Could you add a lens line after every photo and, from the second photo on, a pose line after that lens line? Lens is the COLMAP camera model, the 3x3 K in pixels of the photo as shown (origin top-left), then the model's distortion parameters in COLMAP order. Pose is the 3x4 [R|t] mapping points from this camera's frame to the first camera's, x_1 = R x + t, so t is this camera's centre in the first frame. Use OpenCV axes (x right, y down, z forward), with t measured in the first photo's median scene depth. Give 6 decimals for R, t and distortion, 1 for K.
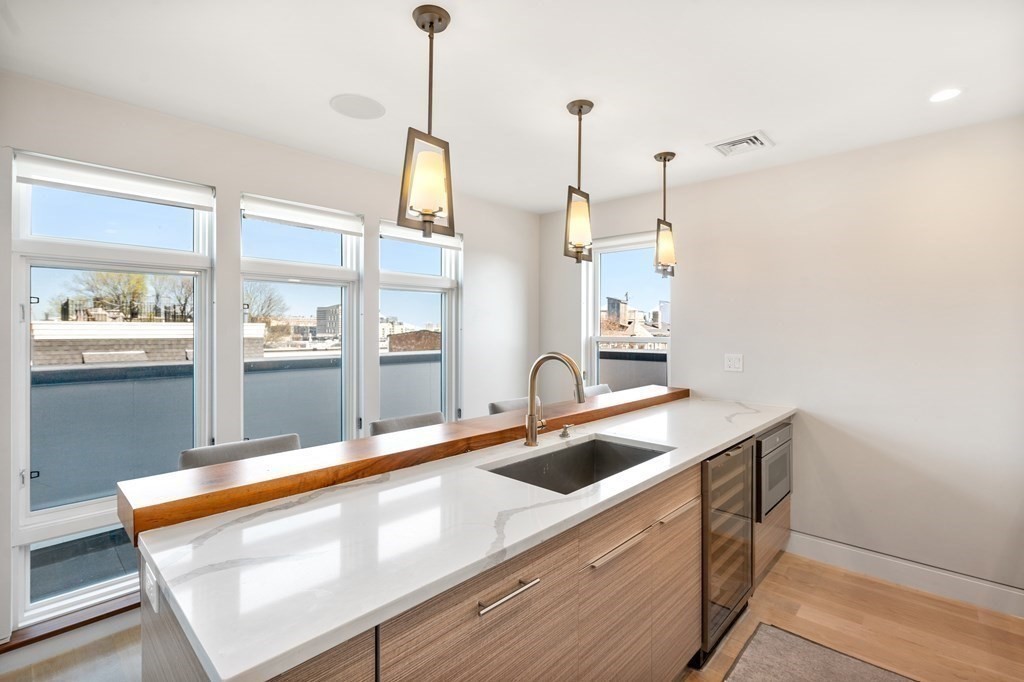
lens RADIAL K [[472.4, 0, 509.5], [0, 472.4, 326.8], [0, 0, 1]] dist [-0.002874, 0.000674]
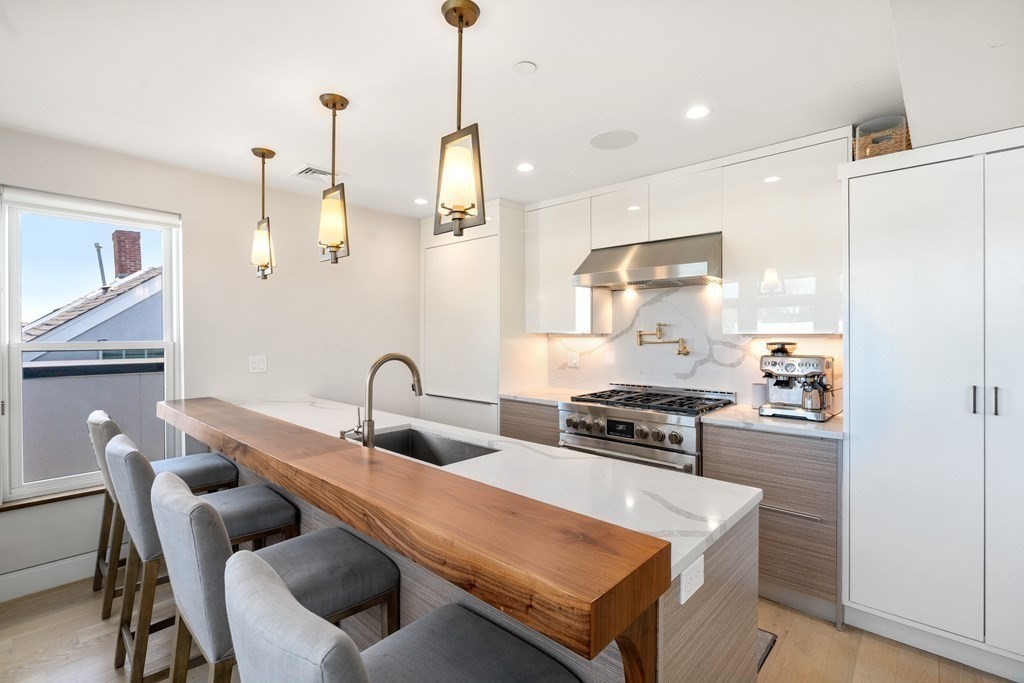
lens RADIAL K [[465.3, 0, 507.5], [0, 465.3, 338.4], [0, 0, 1]] dist [-0.002579, 0.000084]
pose [[-0.011739, -0.010312, 0.999878, -0.807686], [-0.005070, 0.999935, 0.010253, 0.007920], [-0.999918, -0.004949, -0.011791, 0.650533]]
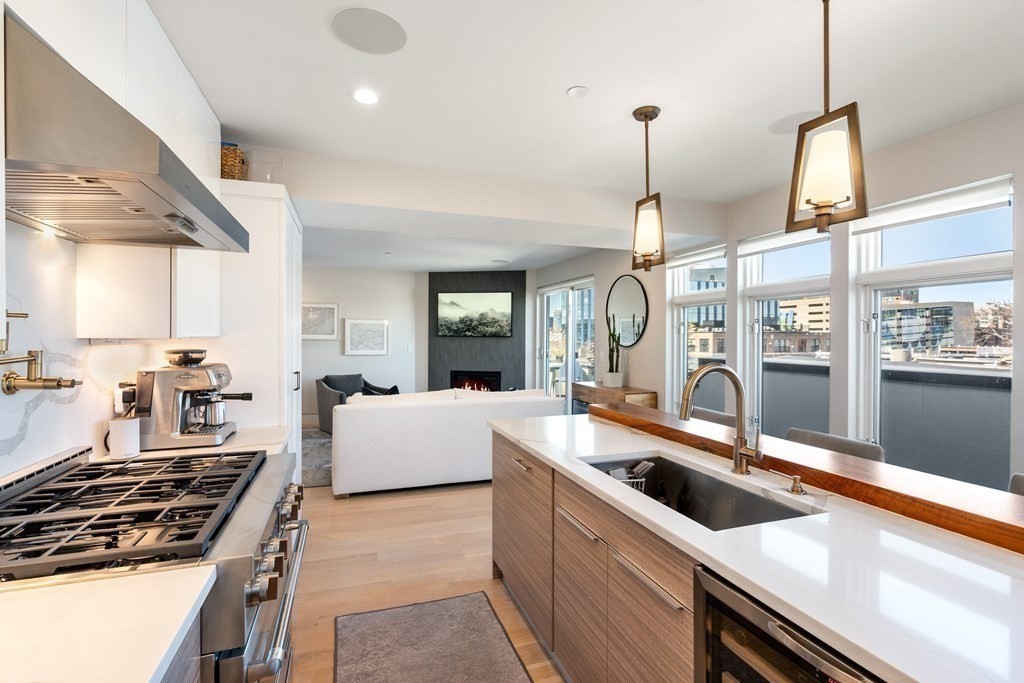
lens RADIAL K [[470.5, 0, 514.7], [0, 470.5, 333.3], [0, 0, 1]] dist [-0.000543, 0.000716]
pose [[-0.443496, -0.005966, -0.896257, 0.895997], [0.000568, 0.999976, -0.006937, 0.002667], [0.896276, -0.003585, -0.443482, 0.908518]]
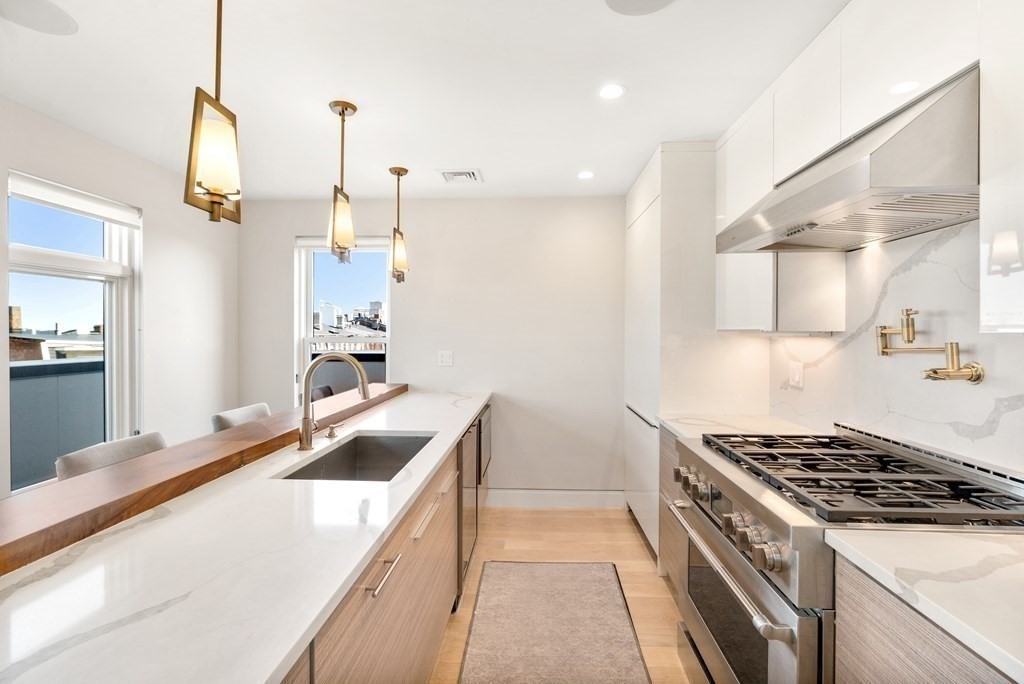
lens RADIAL K [[470.5, 0, 514.7], [0, 470.5, 333.8], [0, 0, 1]] dist [-0.000543, 0.000716]
pose [[0.759503, -0.004534, 0.650488, -0.228047], [-0.002996, 0.999941, 0.010468, 0.003252], [-0.650497, -0.009899, 0.759445, -0.002734]]
